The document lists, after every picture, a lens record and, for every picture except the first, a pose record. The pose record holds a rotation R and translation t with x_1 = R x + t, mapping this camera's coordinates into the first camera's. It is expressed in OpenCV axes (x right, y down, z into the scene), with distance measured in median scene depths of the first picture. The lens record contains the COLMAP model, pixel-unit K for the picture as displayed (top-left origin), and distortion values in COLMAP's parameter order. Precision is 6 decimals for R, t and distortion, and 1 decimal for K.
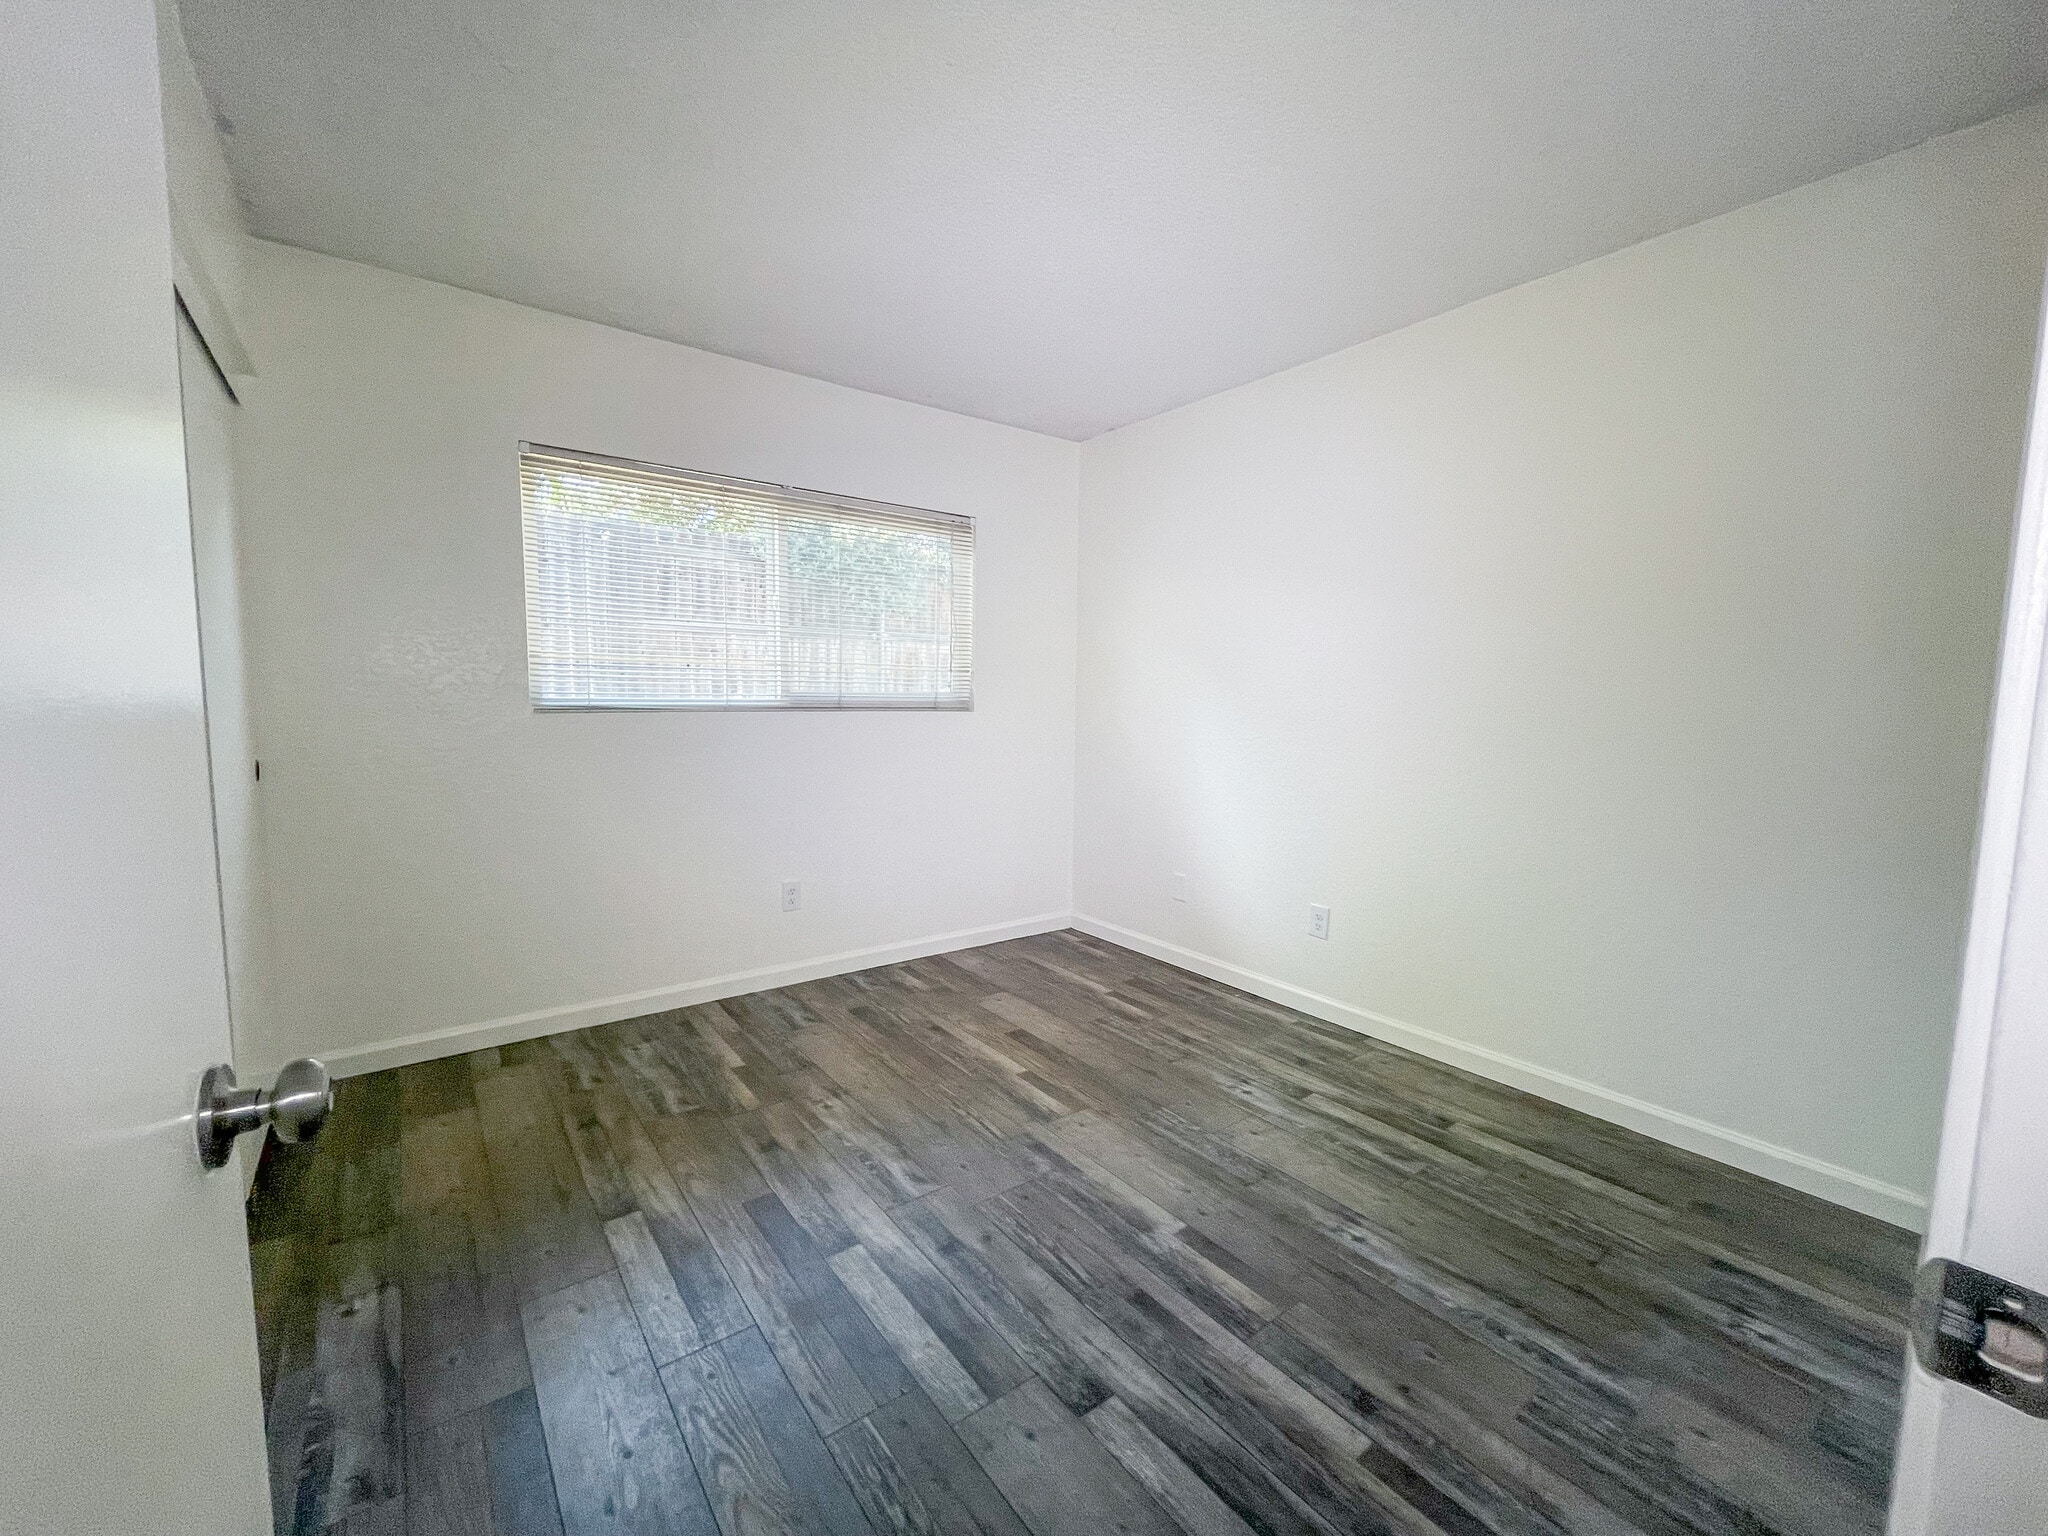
lens RADIAL K [[828.1, 0, 1022.3], [0, 828.1, 765.7], [0, 0, 1]] dist [-0.003043, -0.000123]
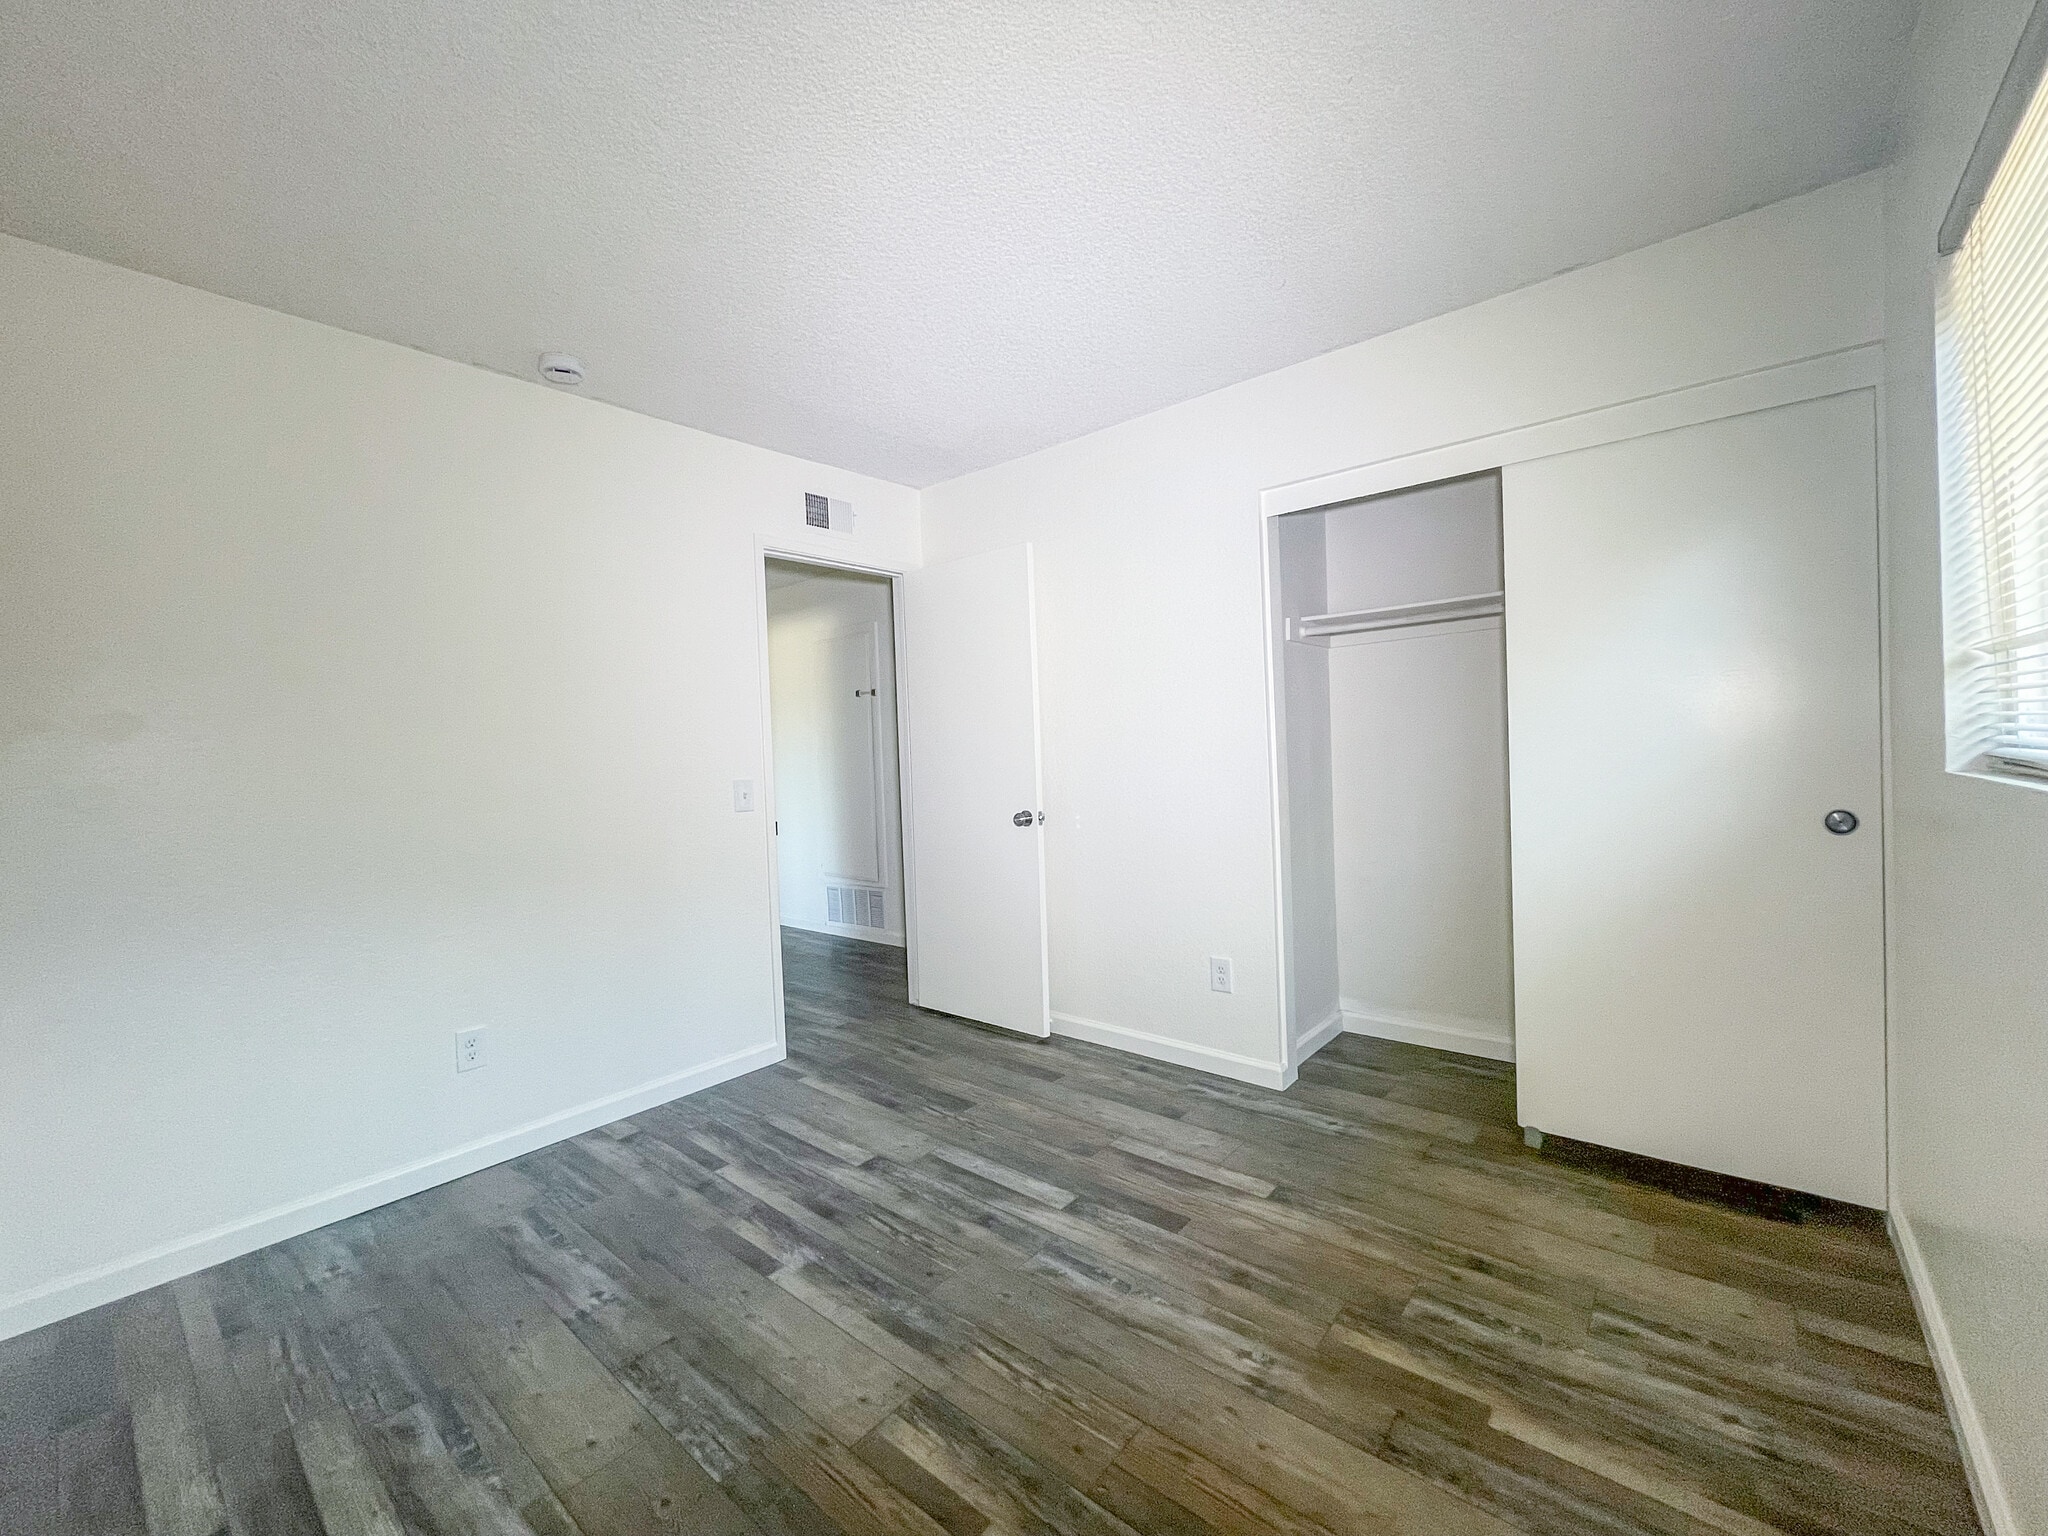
lens RADIAL K [[828.1, 0, 1022.3], [0, 828.1, 765.7], [0, 0, 1]] dist [-0.003043, -0.000123]
pose [[-0.975401, 0.027957, -0.218659, 0.076076], [0.005302, 0.994614, 0.103517, -0.138083], [0.220376, 0.099812, -0.970295, 1.560368]]
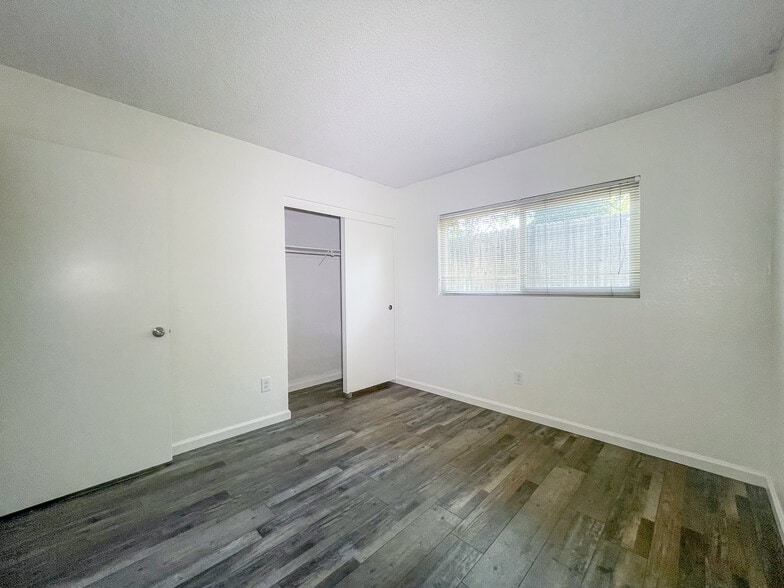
lens RADIAL K [[317.0, 0, 391.3], [0, 317.0, 293.1], [0, 0, 1]] dist [-0.003043, -0.000123]
pose [[0.147339, 0.003669, -0.989079, 0.729405], [-0.075595, 0.997110, -0.007562, -0.055319], [0.986193, 0.075884, 0.147191, 0.714062]]
